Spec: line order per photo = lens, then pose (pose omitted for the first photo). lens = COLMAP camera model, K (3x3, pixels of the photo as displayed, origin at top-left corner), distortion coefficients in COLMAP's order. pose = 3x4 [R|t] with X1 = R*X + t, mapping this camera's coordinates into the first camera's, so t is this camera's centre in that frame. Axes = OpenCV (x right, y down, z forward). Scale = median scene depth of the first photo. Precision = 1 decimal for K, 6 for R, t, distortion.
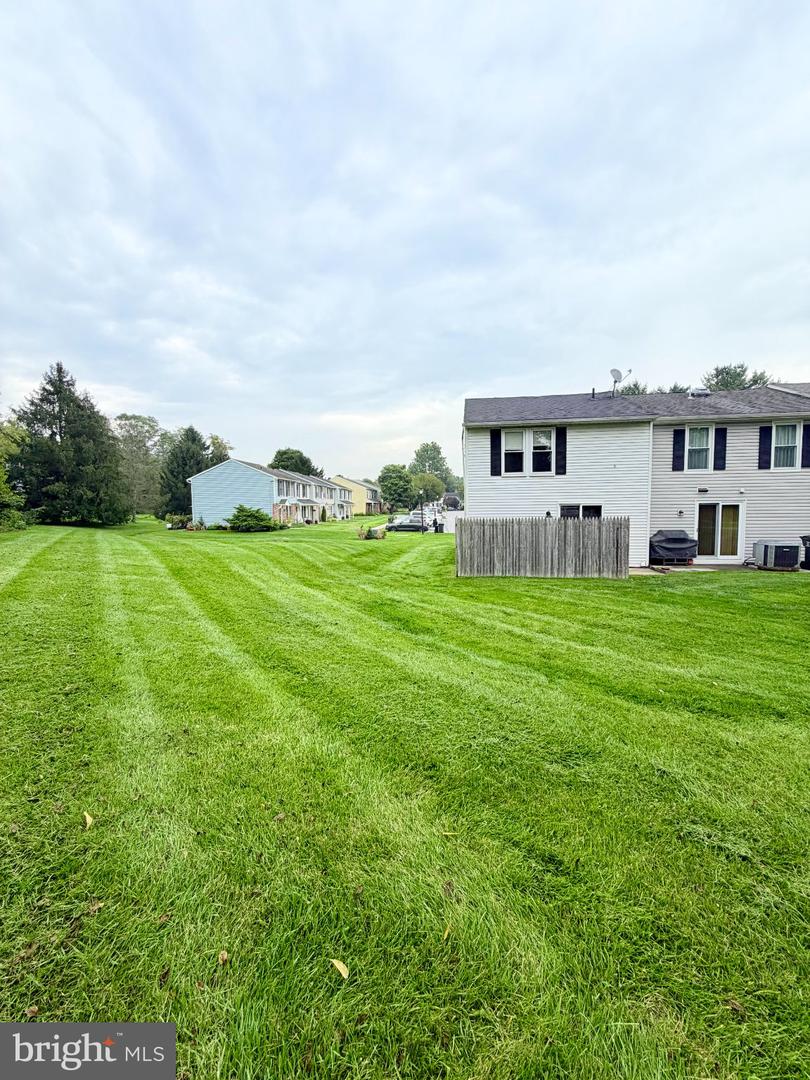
lens RADIAL K [[430.6, 0, 407.7], [0, 430.6, 551.6], [0, 0, 1]] dist [-0.001663, 0.000740]
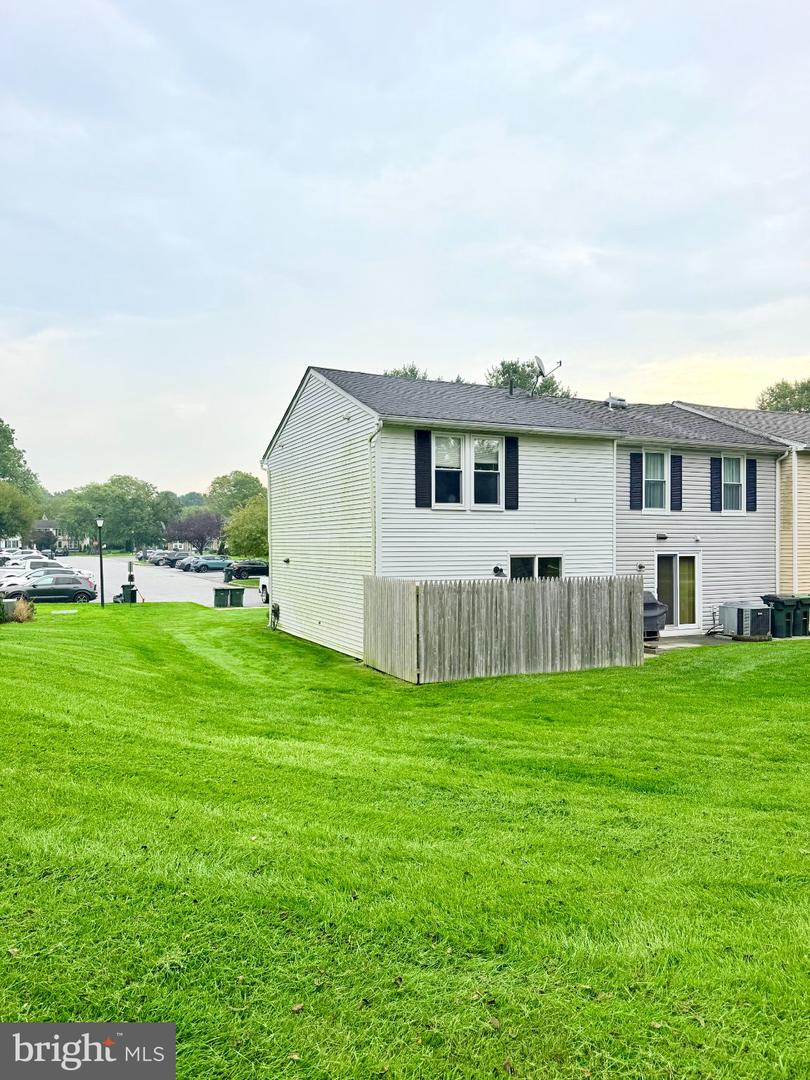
lens RADIAL K [[759.3, 0, 397.7], [0, 759.3, 564.6], [0, 0, 1]] dist [0.062882, -0.065723]
pose [[0.840419, -0.005159, 0.541912, -0.402811], [0.050226, 0.996392, -0.068406, -0.028196], [-0.539604, 0.084708, 0.837647, 0.150937]]
